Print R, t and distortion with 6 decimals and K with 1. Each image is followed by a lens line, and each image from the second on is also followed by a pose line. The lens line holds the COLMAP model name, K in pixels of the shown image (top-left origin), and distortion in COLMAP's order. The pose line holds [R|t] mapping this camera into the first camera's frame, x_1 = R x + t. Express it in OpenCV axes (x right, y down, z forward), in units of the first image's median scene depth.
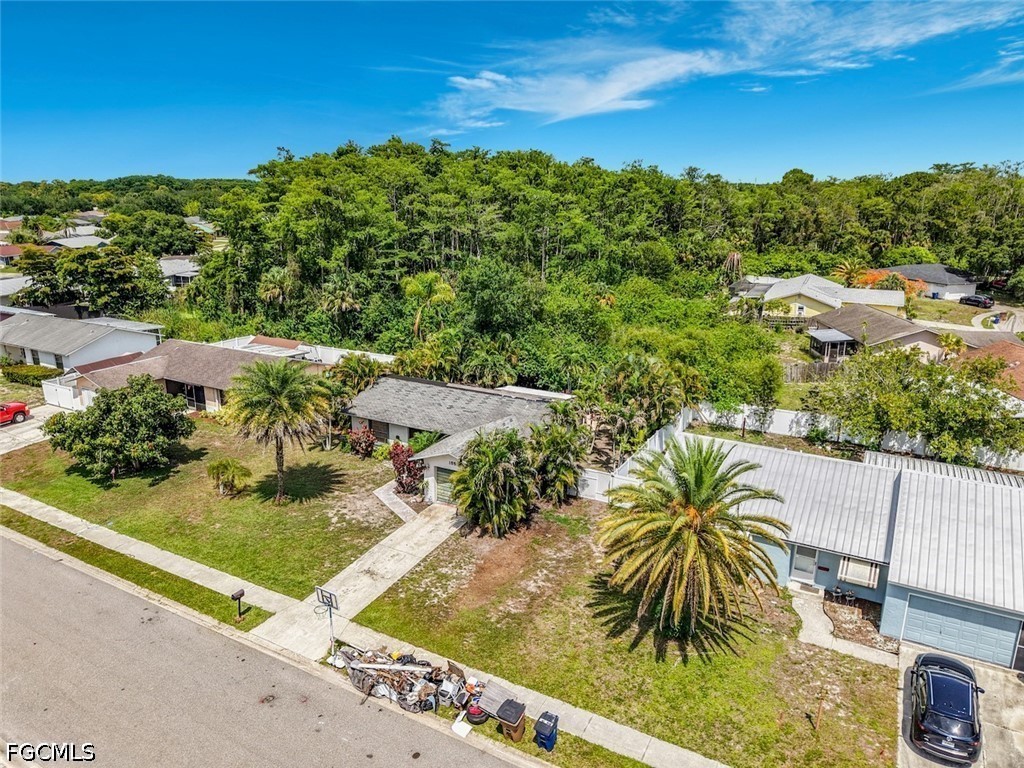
lens RADIAL K [[703.2, 0, 512.0], [0, 703.2, 384.0], [0, 0, 1]] dist [0.003591, -0.006294]
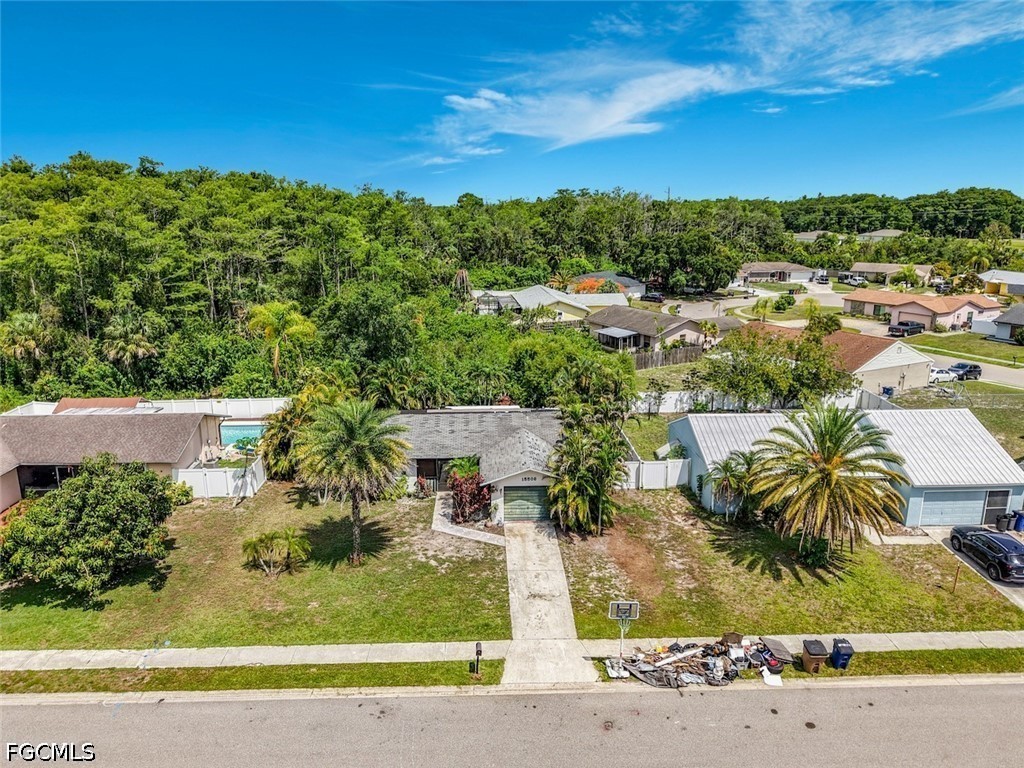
lens RADIAL K [[699.7, 0, 509.4], [0, 699.7, 400.7], [0, 0, 1]] dist [-0.000362, -0.003474]
pose [[0.856520, -0.141037, 0.496470, -0.572981], [0.144857, 0.988966, 0.031035, -0.033017], [-0.495369, 0.045335, 0.867499, 0.129167]]
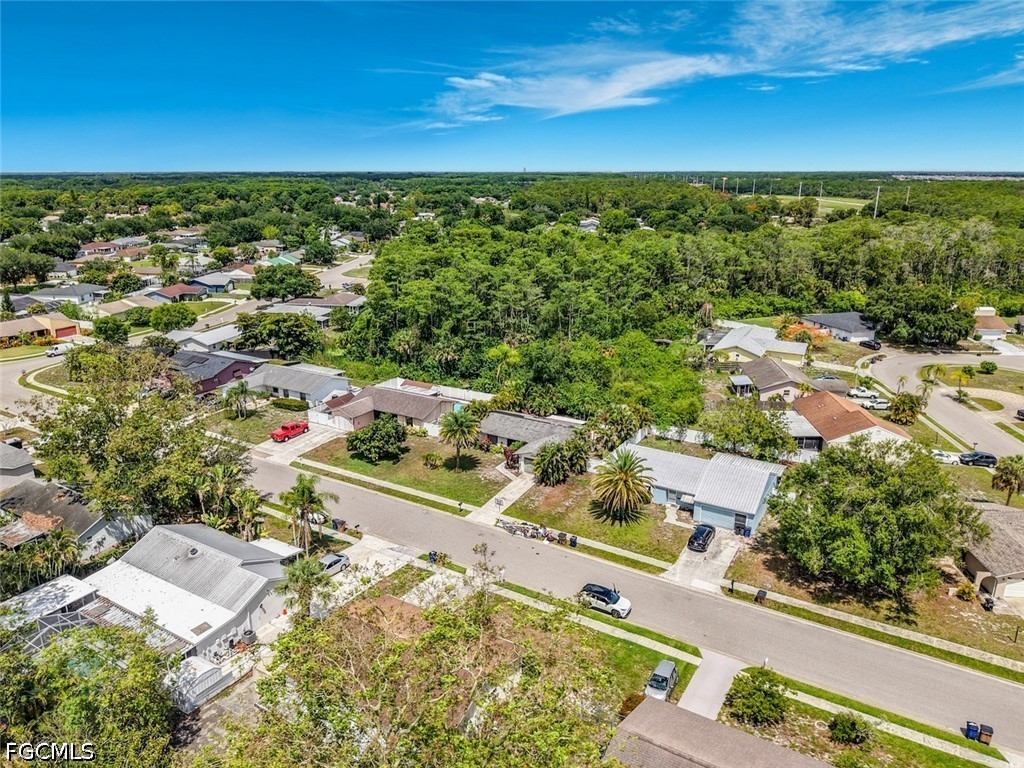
lens RADIAL K [[703.2, 0, 512.0], [0, 703.2, 384.0], [0, 0, 1]] dist [0.003591, -0.006294]
pose [[0.999479, 0.007293, -0.031453, -0.078277], [-0.006694, 0.999795, 0.019084, -0.165491], [0.031585, -0.018864, 0.999323, -1.294009]]
